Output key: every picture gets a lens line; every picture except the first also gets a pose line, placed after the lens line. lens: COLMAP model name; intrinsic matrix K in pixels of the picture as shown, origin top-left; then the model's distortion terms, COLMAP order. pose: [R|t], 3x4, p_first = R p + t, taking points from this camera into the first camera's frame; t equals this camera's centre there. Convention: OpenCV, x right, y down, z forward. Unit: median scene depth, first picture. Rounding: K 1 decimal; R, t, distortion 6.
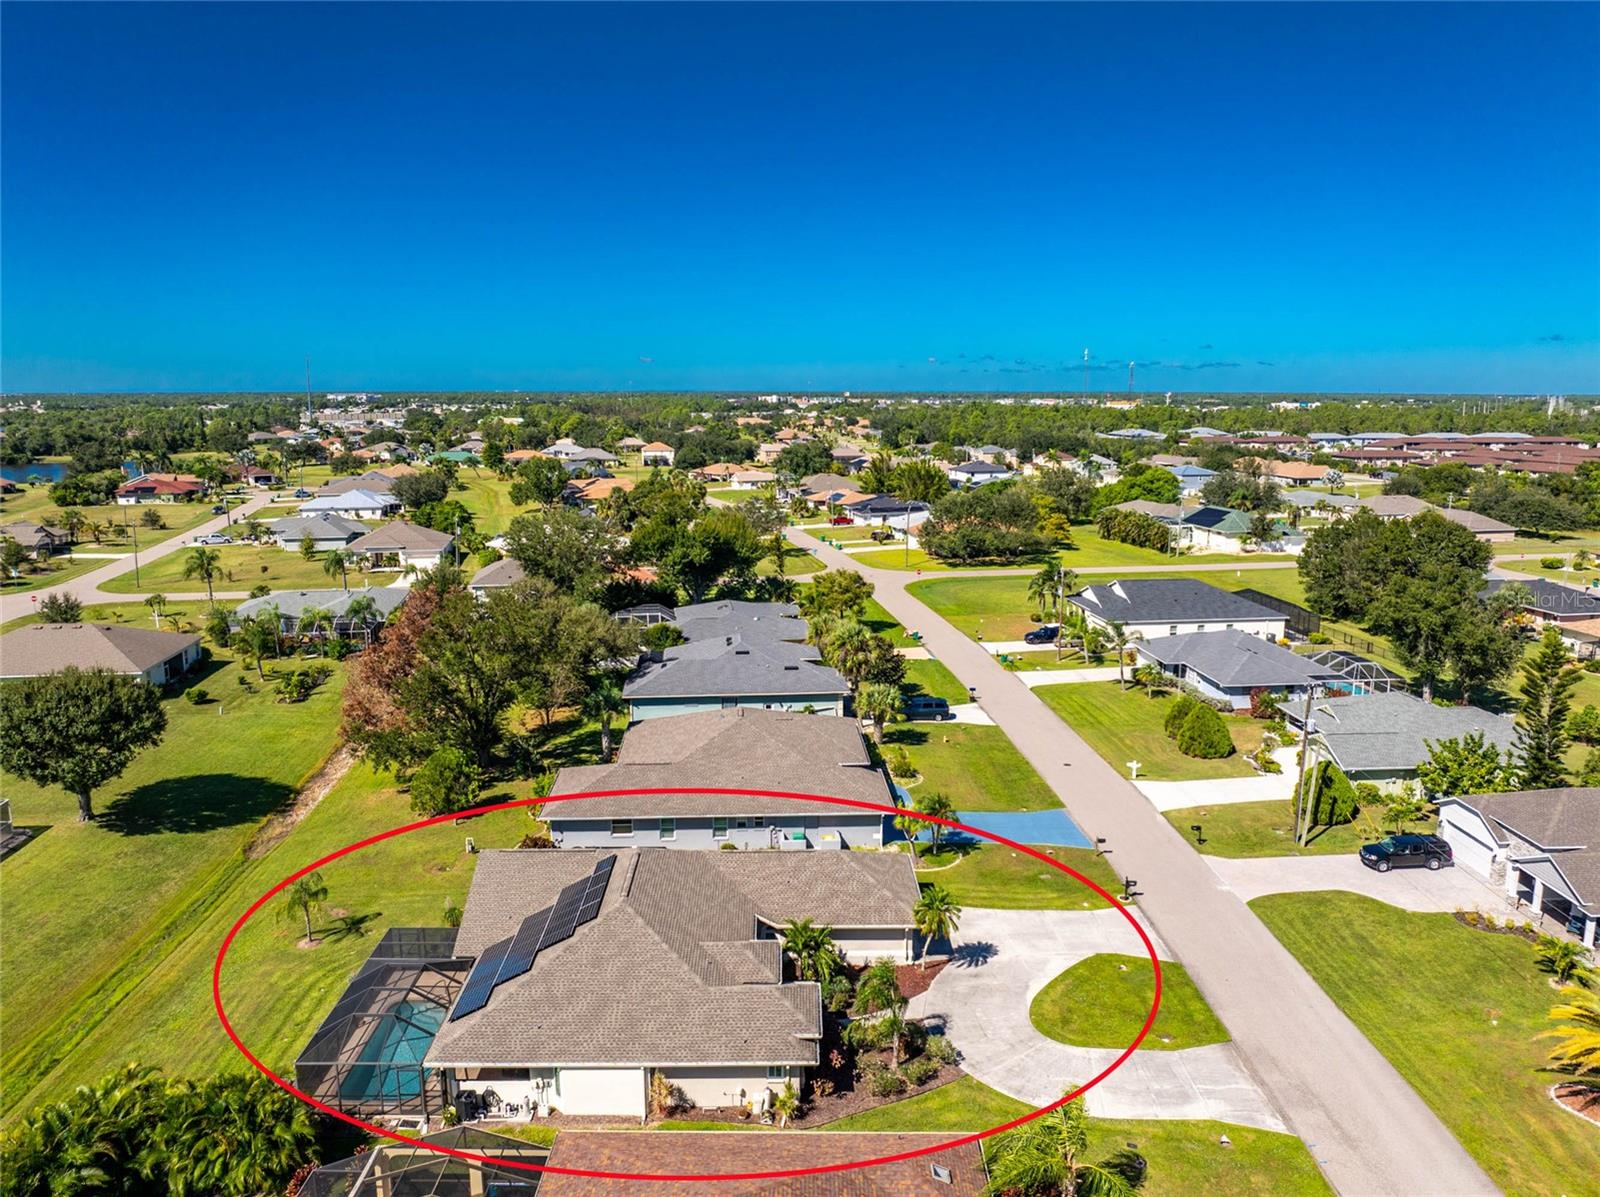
lens RADIAL K [[1118.6, 0, 805.4], [0, 1118.6, 592.0], [0, 0, 1]] dist [-0.032221, -0.008454]
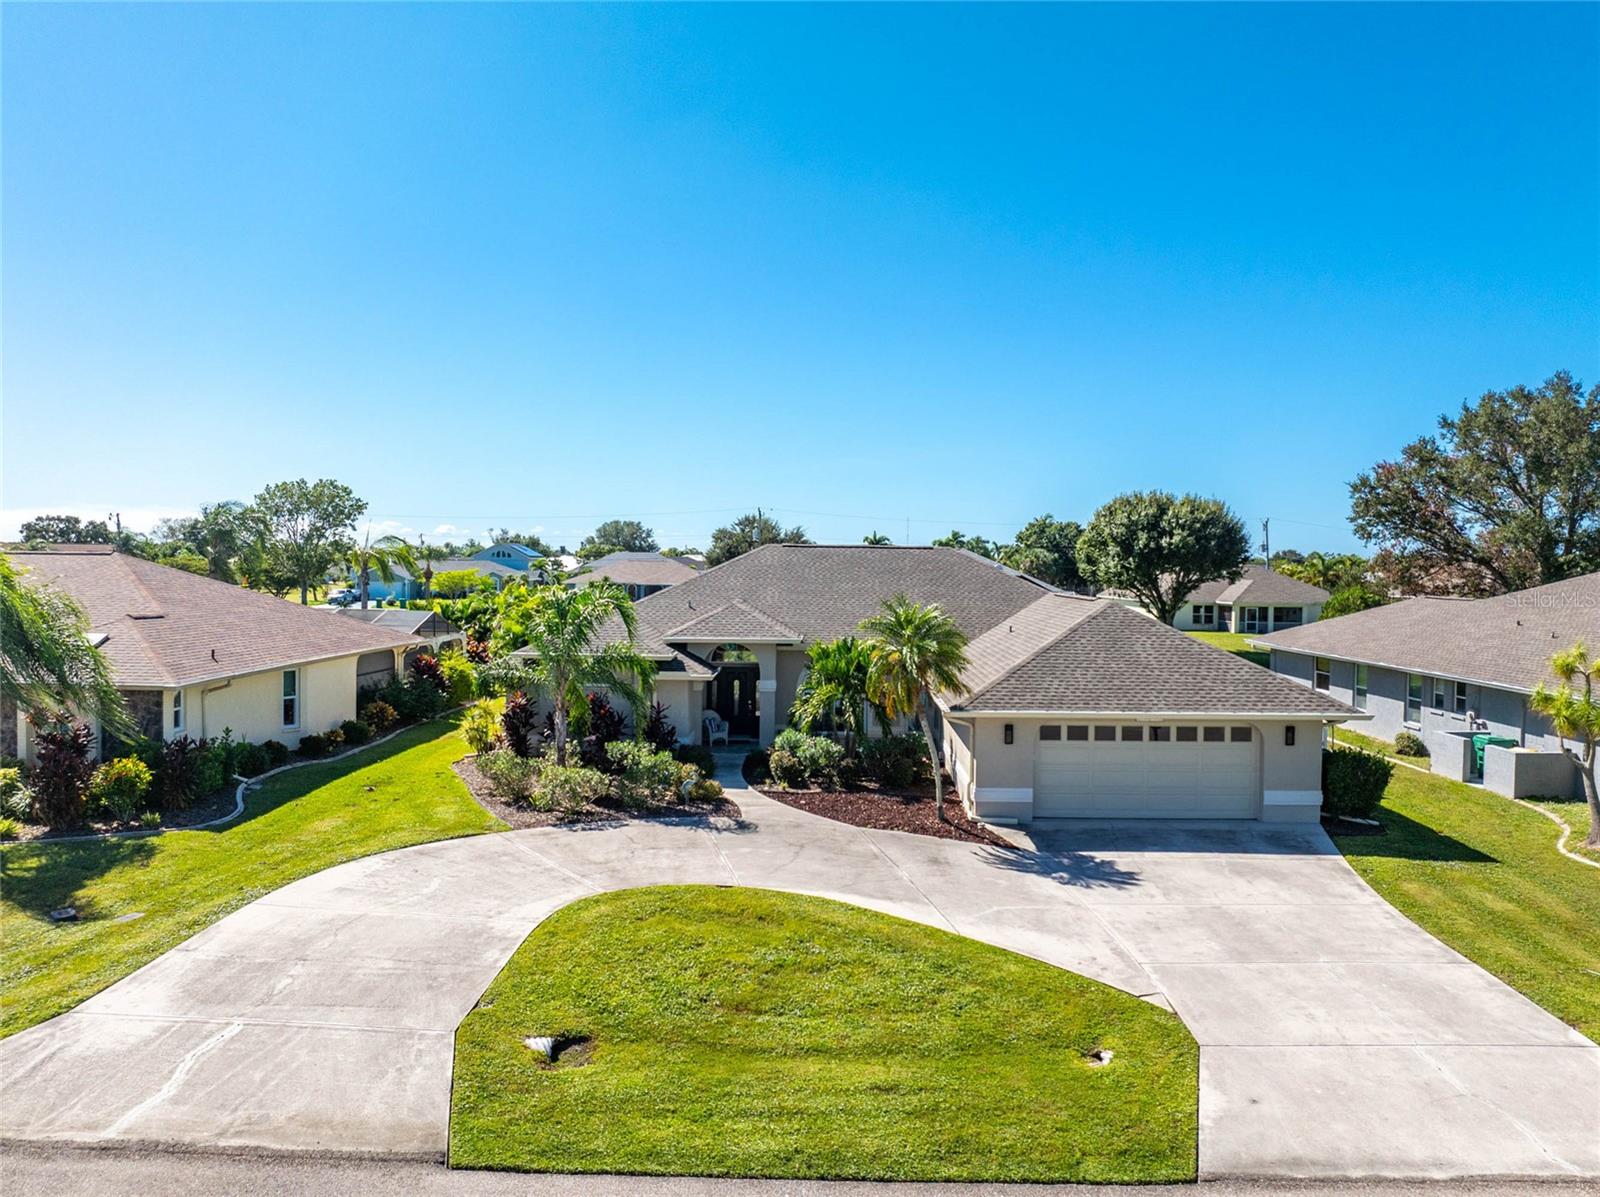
lens RADIAL K [[1171.5, 0, 800.0], [0, 1171.5, 598.5], [0, 0, 1]] dist [-0.037045, 0.002564]
pose [[-0.038685, 0.033653, -0.998685, 0.315044], [-0.185560, 0.981807, 0.040272, 0.145979], [0.981871, 0.186874, -0.031737, 0.552703]]
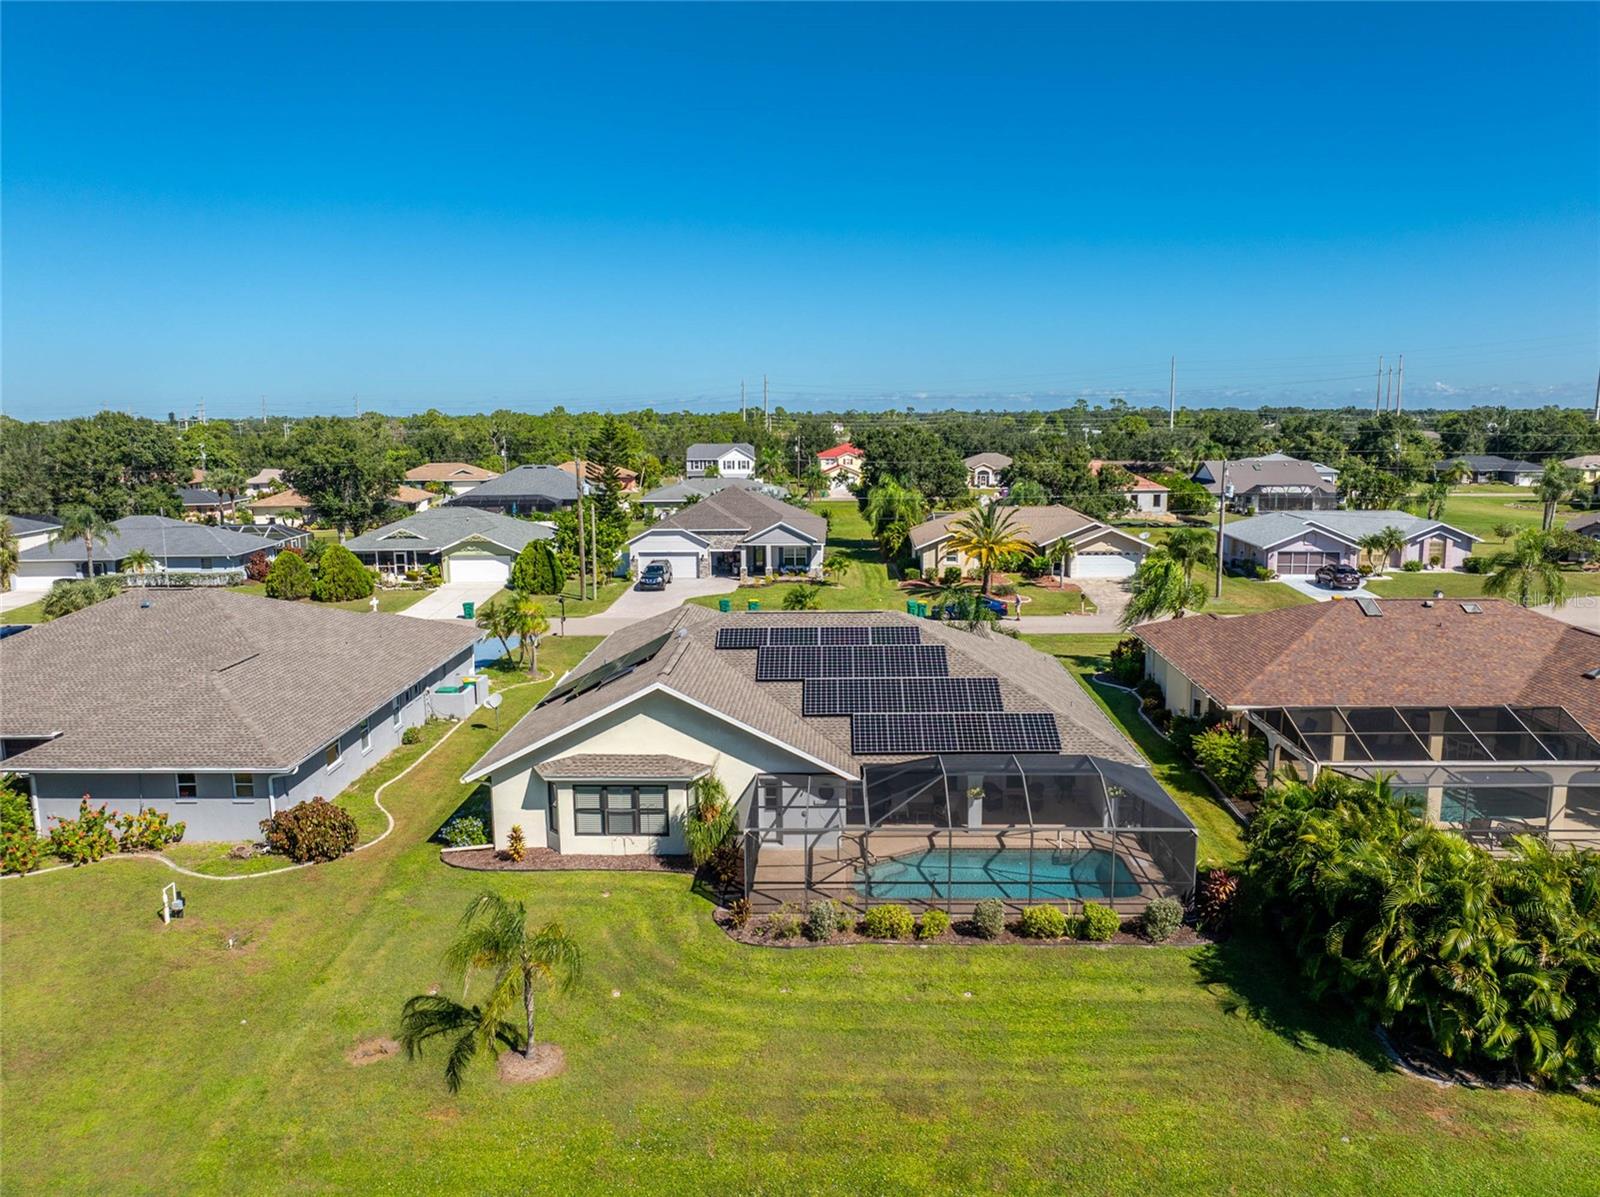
lens RADIAL K [[1124.7, 0, 804.0], [0, 1124.7, 590.4], [0, 0, 1]] dist [-0.038962, 0.000349]
pose [[0.051517, -0.155164, 0.986545, -0.501308], [0.183194, 0.972562, 0.143398, 0.071198], [-0.981726, 0.173342, 0.078529, 0.524627]]
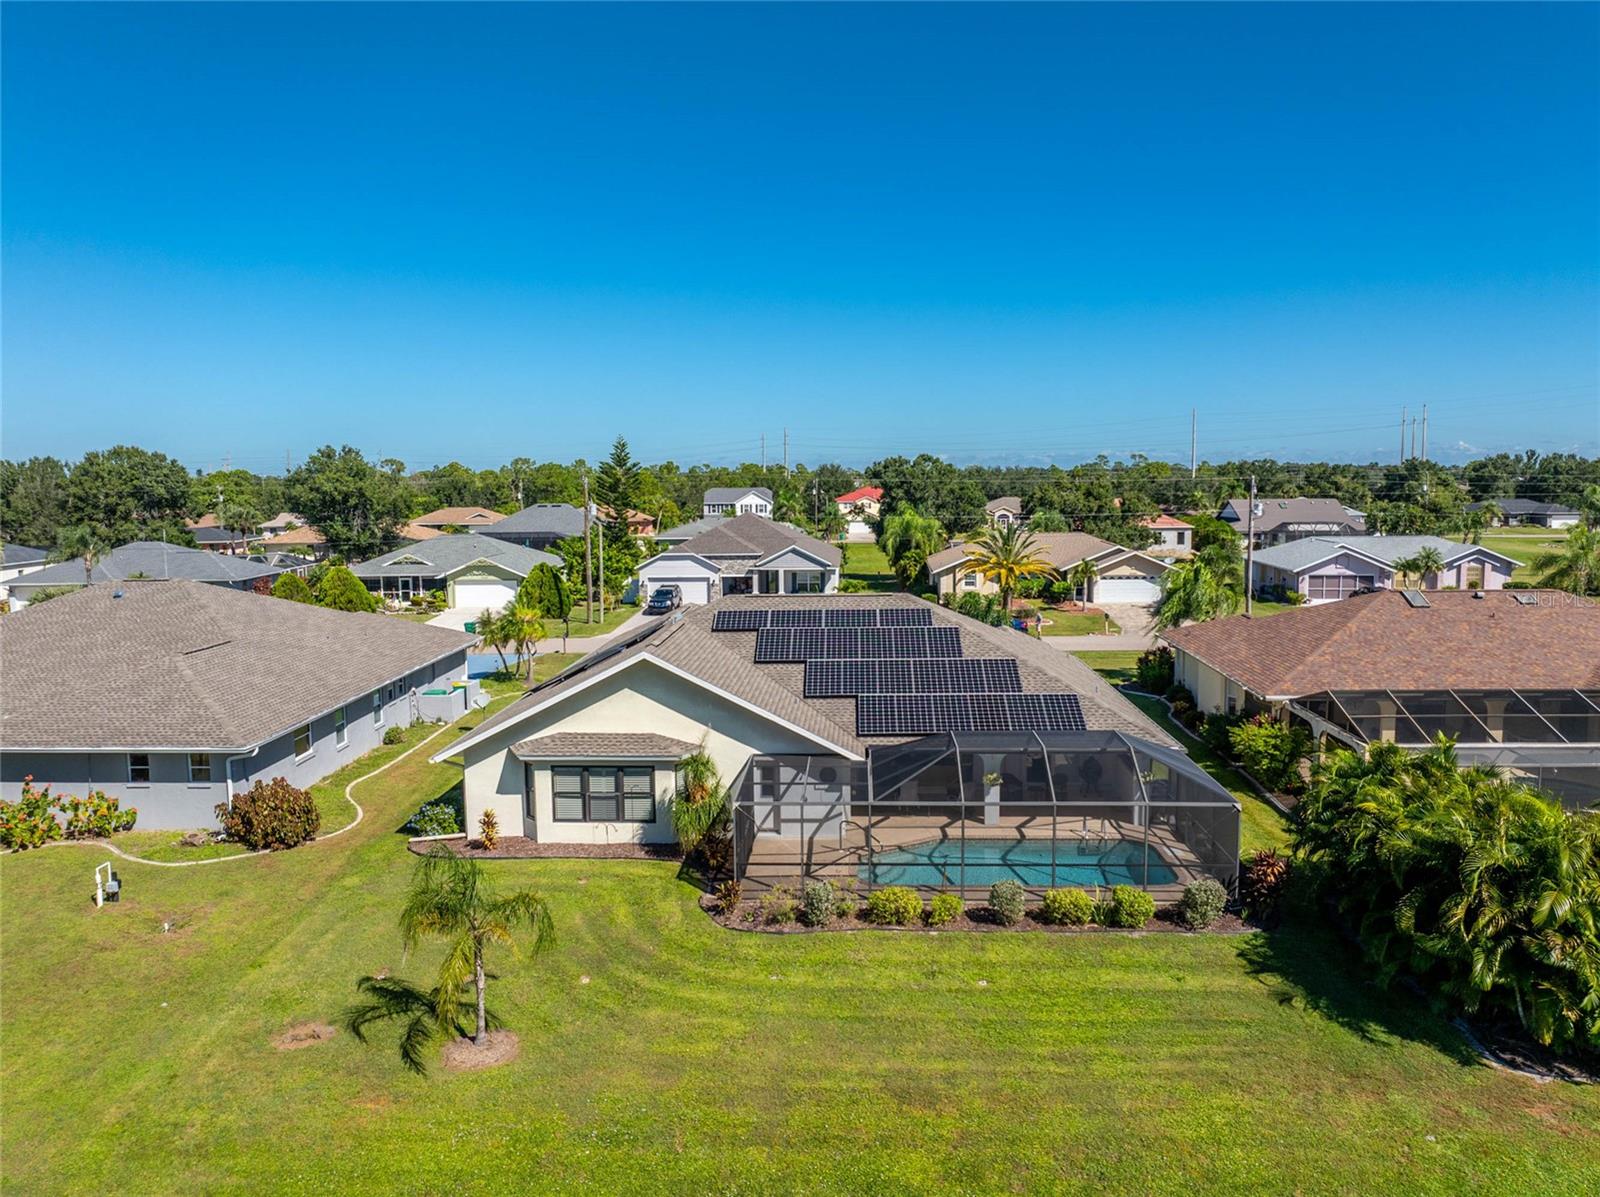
lens RADIAL K [[1125.2, 0, 803.2], [0, 1125.2, 591.3], [0, 0, 1]] dist [-0.044609, 0.012520]
pose [[0.070924, -0.103440, 0.992104, -0.477522], [0.184807, 0.978752, 0.088836, 0.102691], [-0.980212, 0.177047, 0.088533, 0.525554]]
